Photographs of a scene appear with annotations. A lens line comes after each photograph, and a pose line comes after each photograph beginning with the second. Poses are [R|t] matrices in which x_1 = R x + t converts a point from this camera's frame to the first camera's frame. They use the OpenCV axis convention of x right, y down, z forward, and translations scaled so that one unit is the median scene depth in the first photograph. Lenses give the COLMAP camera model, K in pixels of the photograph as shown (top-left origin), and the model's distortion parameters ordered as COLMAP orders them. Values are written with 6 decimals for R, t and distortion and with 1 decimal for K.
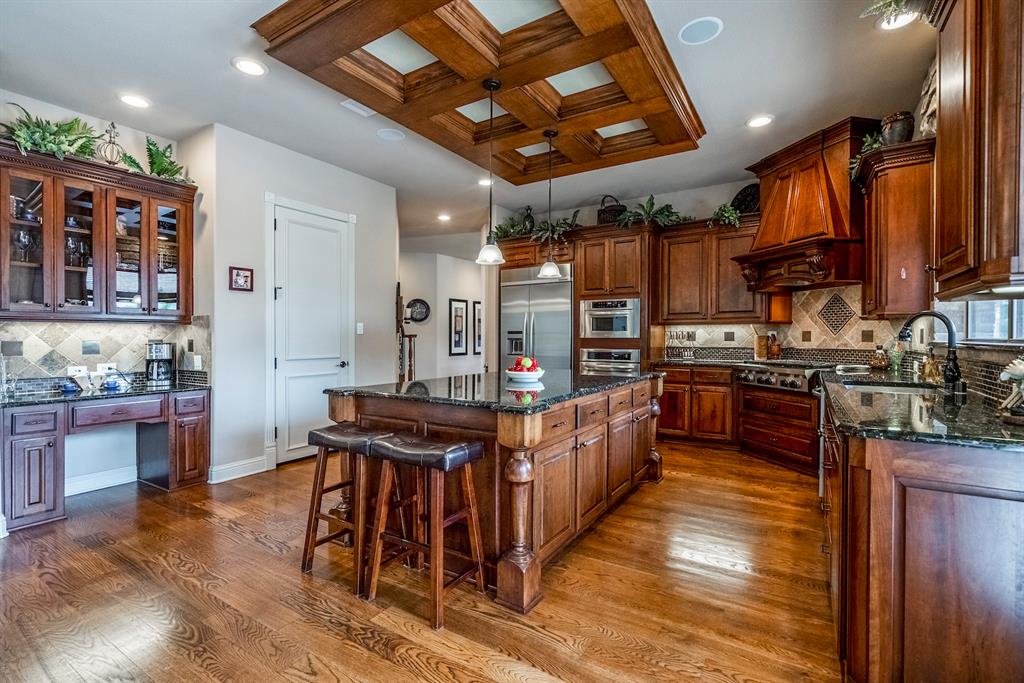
lens RADIAL K [[464.3, 0, 510.4], [0, 464.3, 337.4], [0, 0, 1]] dist [0.001571, -0.000127]
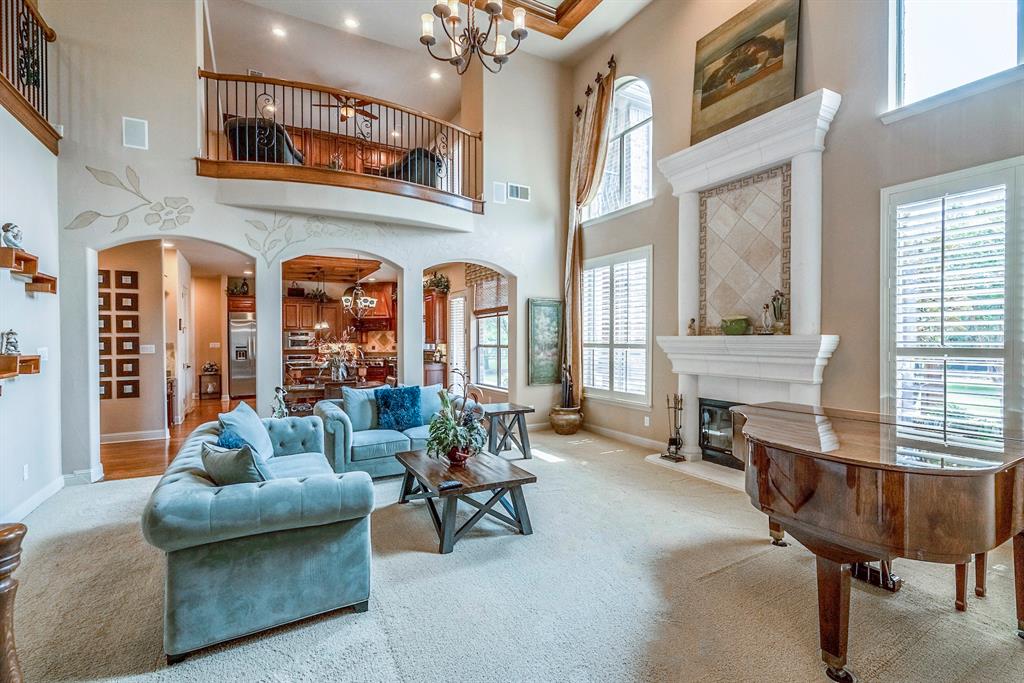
lens RADIAL K [[464.3, 0, 508.2], [0, 464.3, 341.4], [0, 0, 1]] dist [0.001571, -0.000127]
pose [[0.480665, -0.005610, 0.876886, -1.256174], [0.004702, 0.999982, 0.003821, -0.041331], [-0.876892, 0.002286, 0.480682, -0.923371]]
